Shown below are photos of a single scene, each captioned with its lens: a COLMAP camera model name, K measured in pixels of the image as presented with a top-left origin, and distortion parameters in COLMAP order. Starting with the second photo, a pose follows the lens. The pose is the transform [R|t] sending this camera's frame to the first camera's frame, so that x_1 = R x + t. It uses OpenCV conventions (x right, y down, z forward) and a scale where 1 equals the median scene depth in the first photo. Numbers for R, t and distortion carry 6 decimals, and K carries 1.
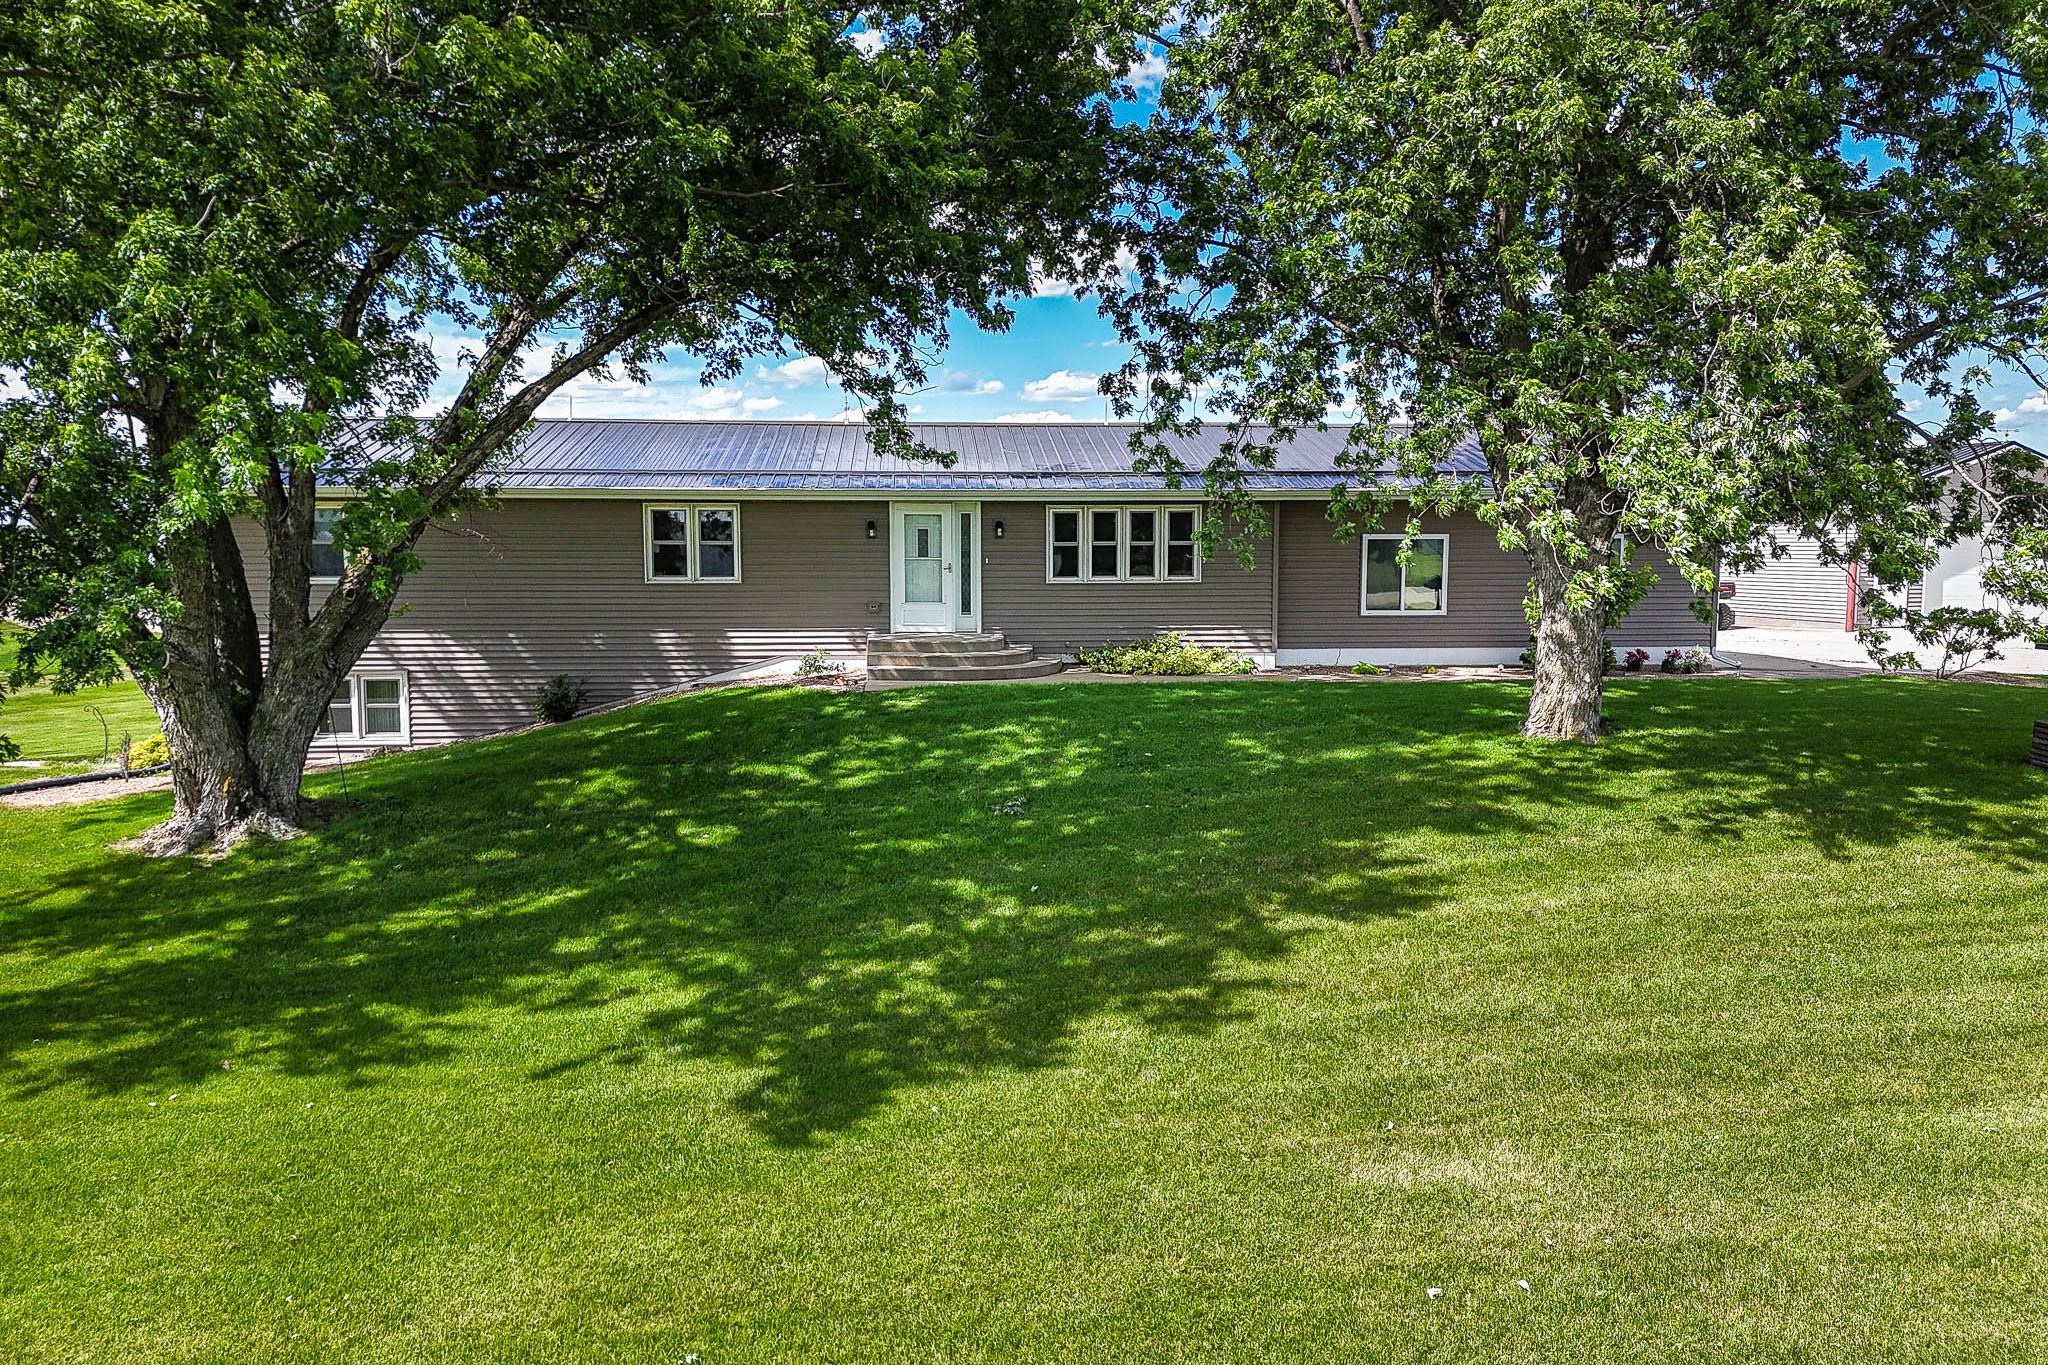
lens RADIAL K [[1511.0, 0, 1034.9], [0, 1511.0, 681.2], [0, 0, 1]] dist [0.074336, -0.065098]
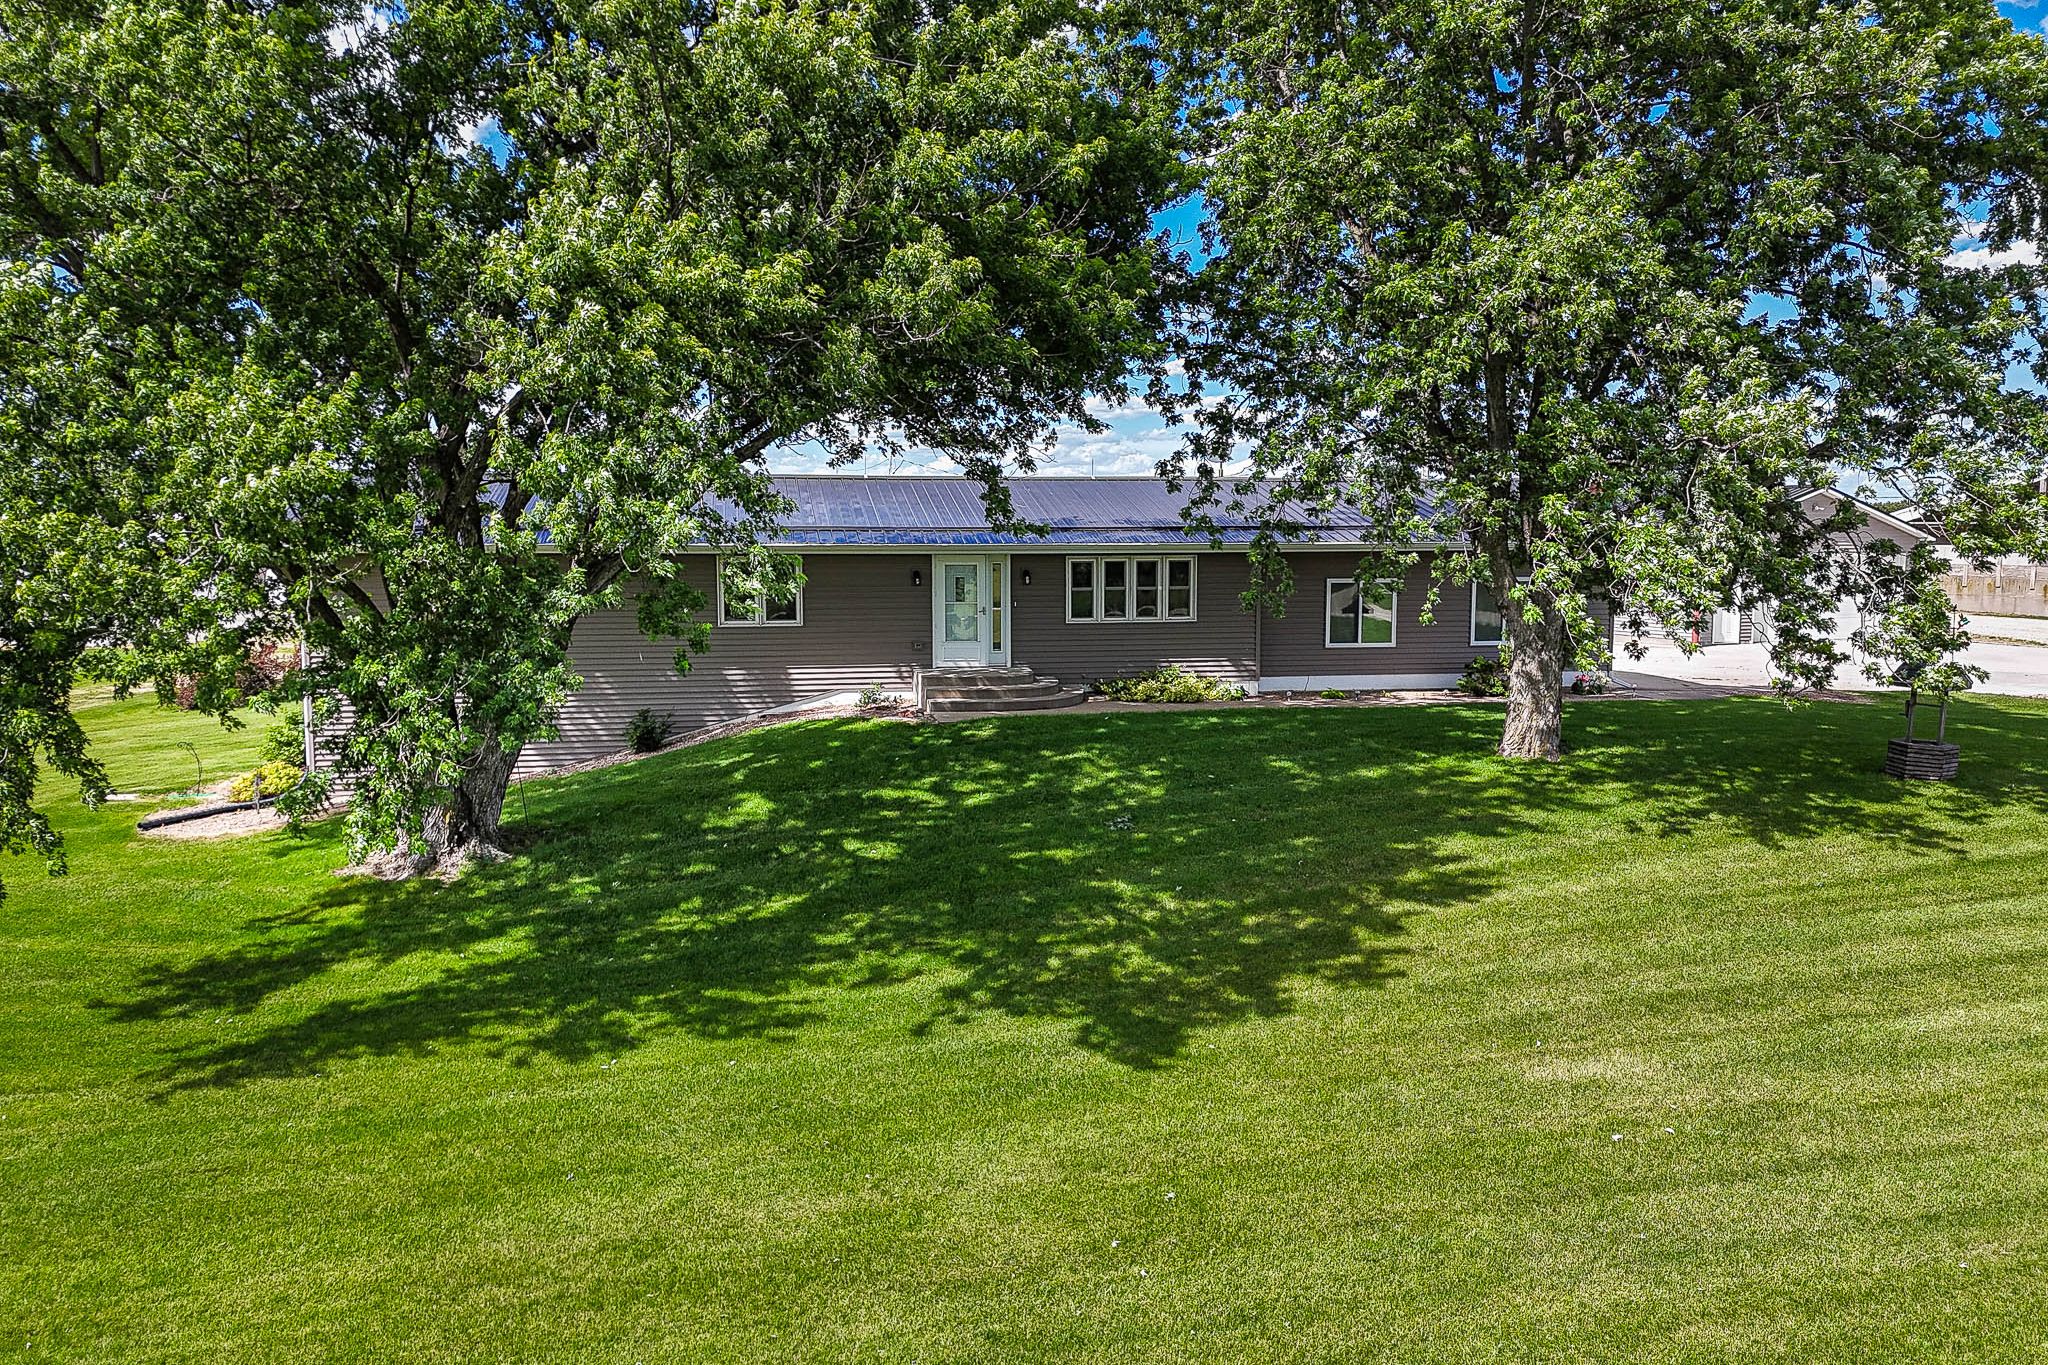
lens RADIAL K [[1511.0, 0, 1038.2], [0, 1511.0, 674.6], [0, 0, 1]] dist [0.074336, -0.065098]
pose [[0.993596, -0.009992, 0.112545, -0.257398], [0.010467, 0.999939, -0.003629, -0.038886], [-0.112502, 0.004784, 0.993640, -0.255181]]
